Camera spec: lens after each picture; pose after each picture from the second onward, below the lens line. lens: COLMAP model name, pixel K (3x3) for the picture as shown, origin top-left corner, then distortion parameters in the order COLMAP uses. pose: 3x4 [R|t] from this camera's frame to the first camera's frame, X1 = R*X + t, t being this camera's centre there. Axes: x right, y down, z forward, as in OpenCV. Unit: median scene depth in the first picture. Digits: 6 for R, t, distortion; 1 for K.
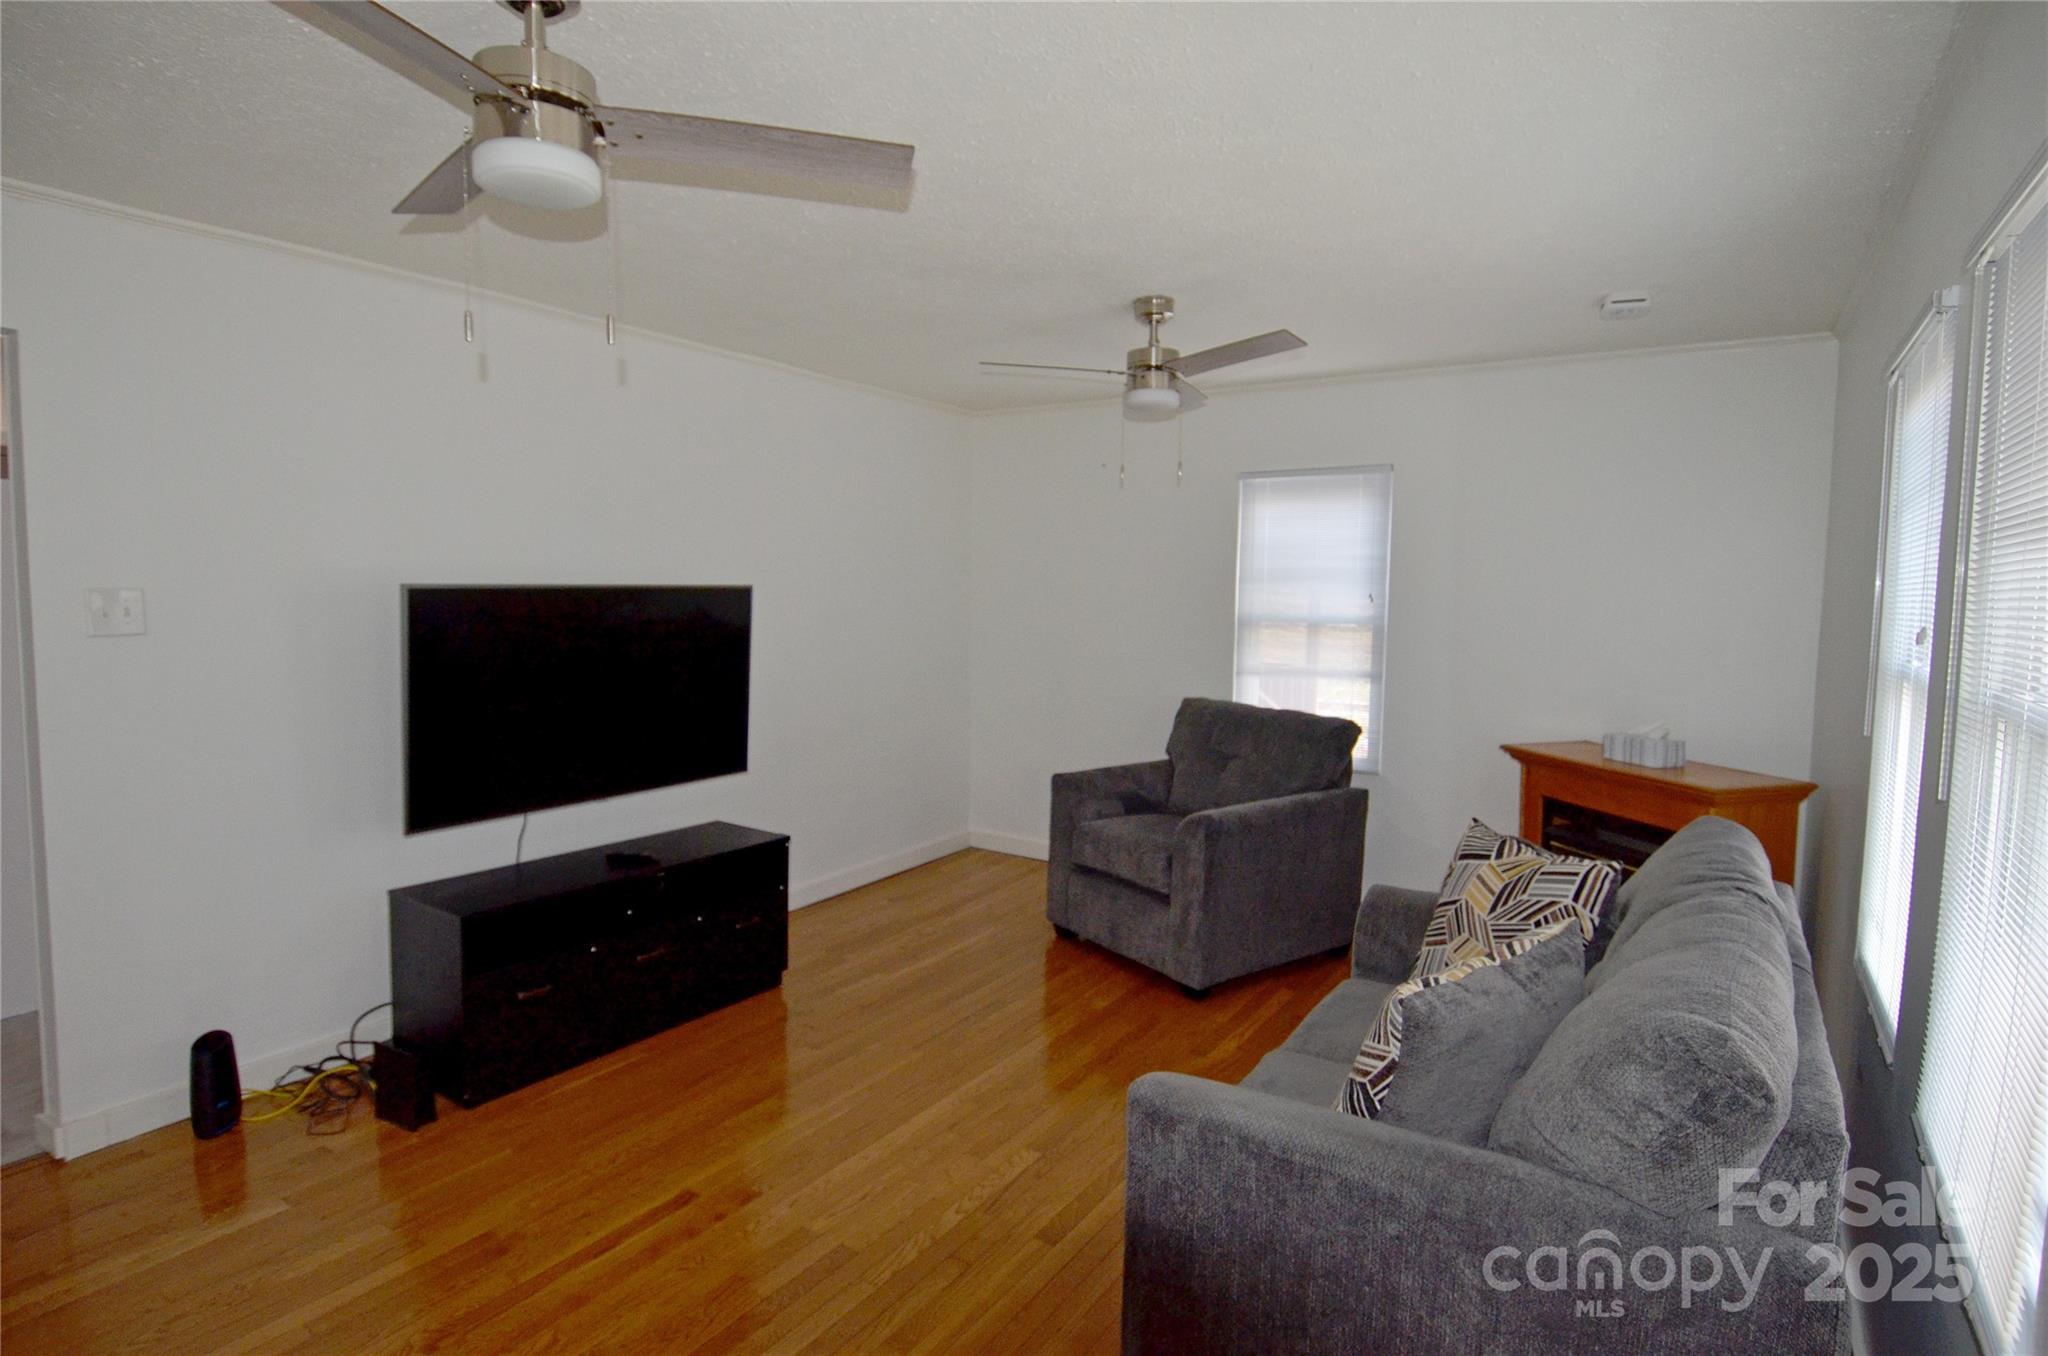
lens RADIAL K [[1074.4, 0, 1030.4], [0, 1074.4, 689.0], [0, 0, 1]] dist [0.029241, -0.000257]
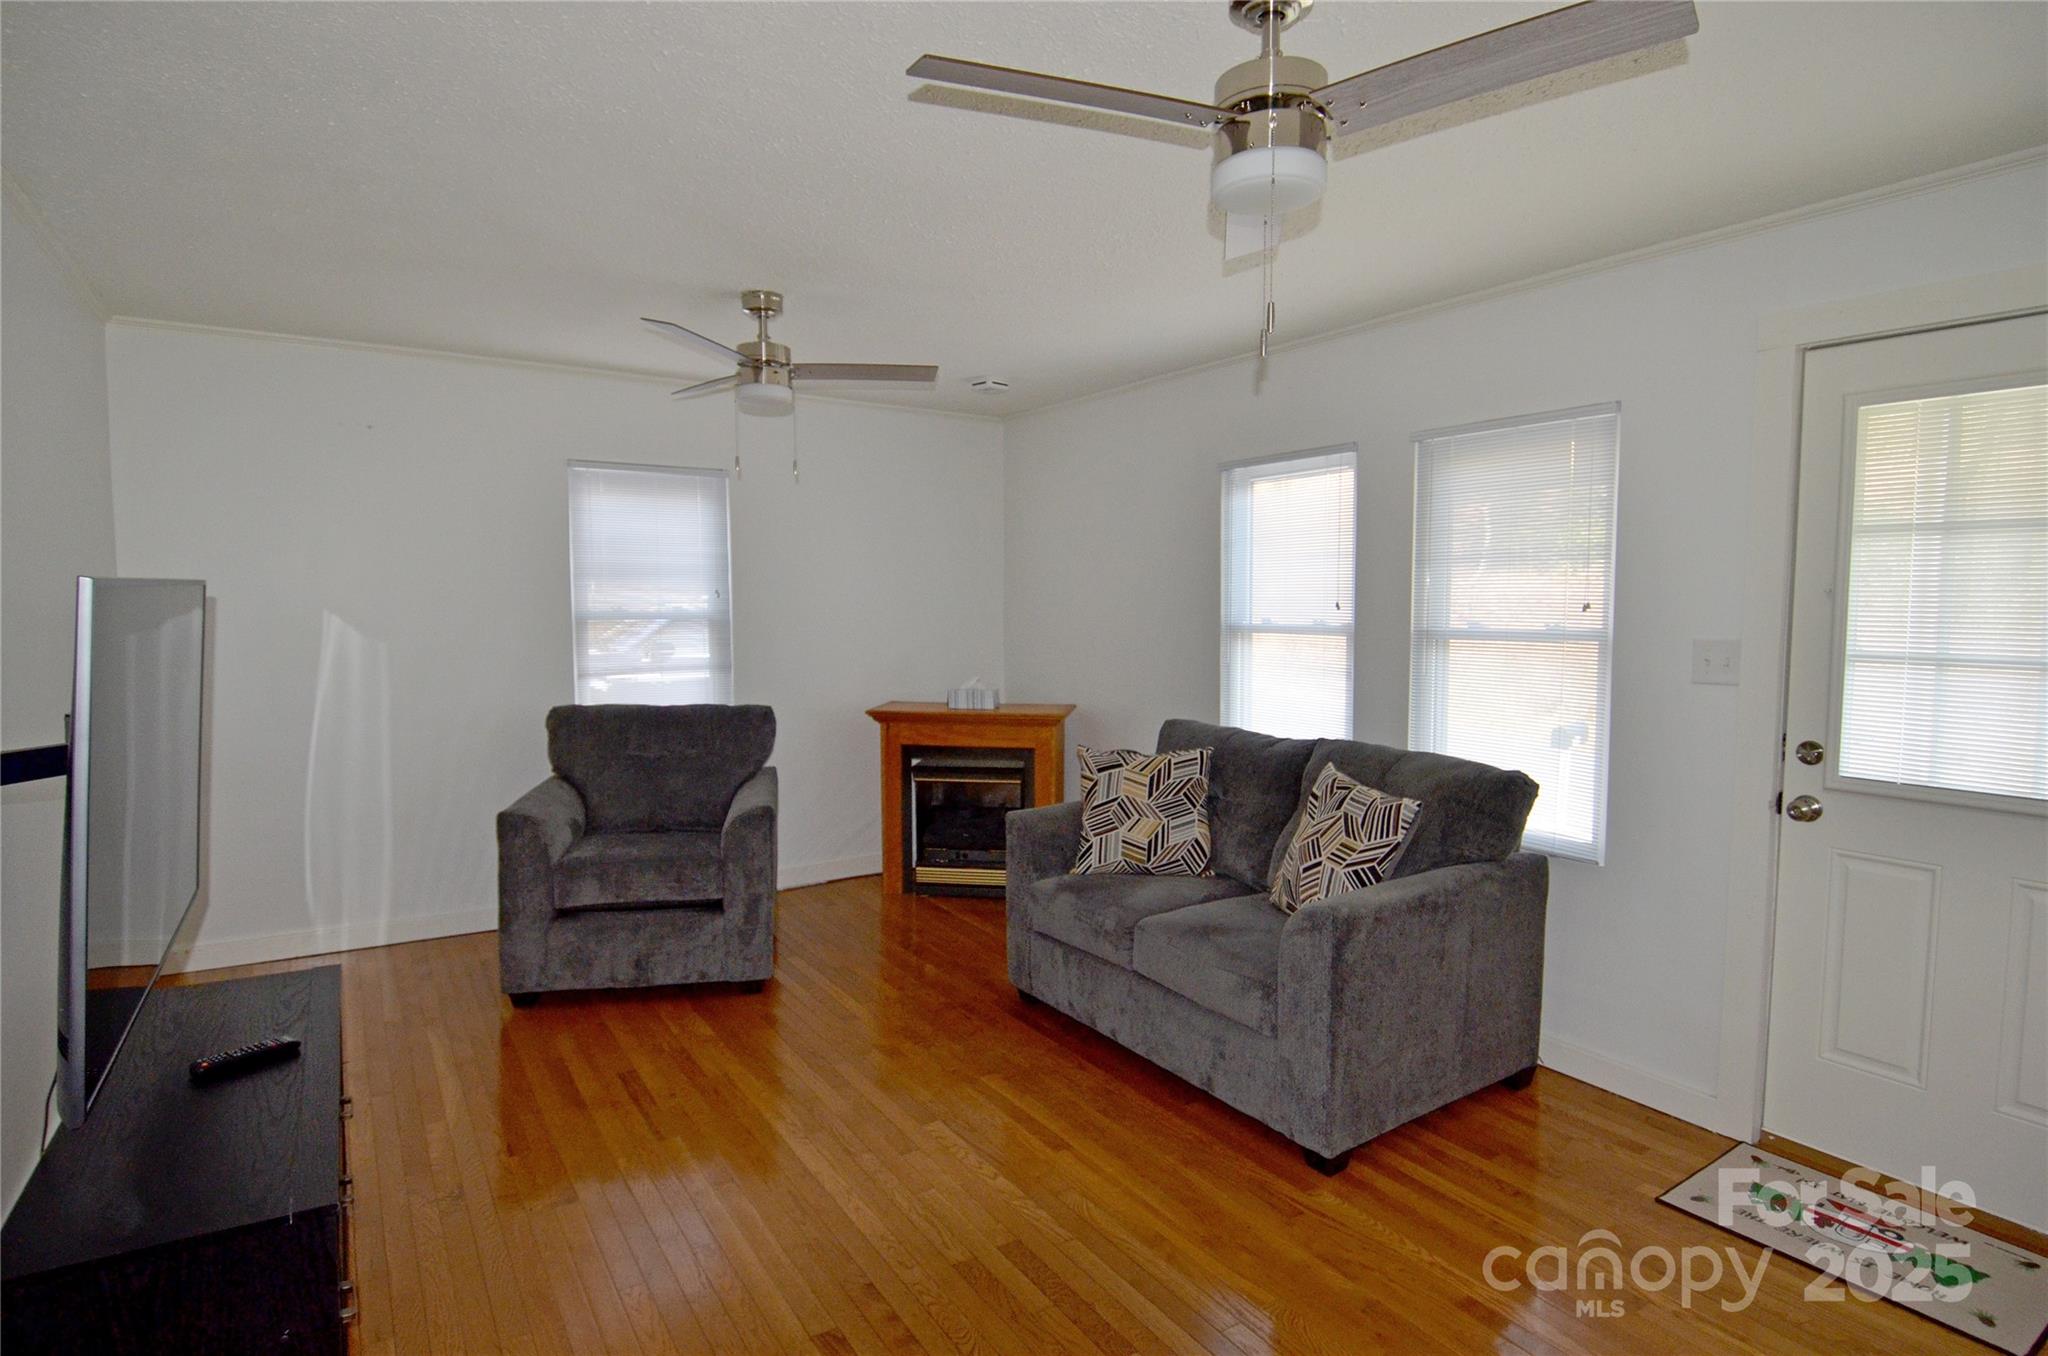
lens RADIAL K [[1074.4, 0, 1030.4], [0, 1074.4, 689.0], [0, 0, 1]] dist [0.029241, -0.000257]
pose [[0.402031, -0.093073, 0.910884, -0.630473], [0.090798, 0.993969, 0.061487, -0.032713], [-0.911113, 0.057986, 0.408057, 0.334073]]
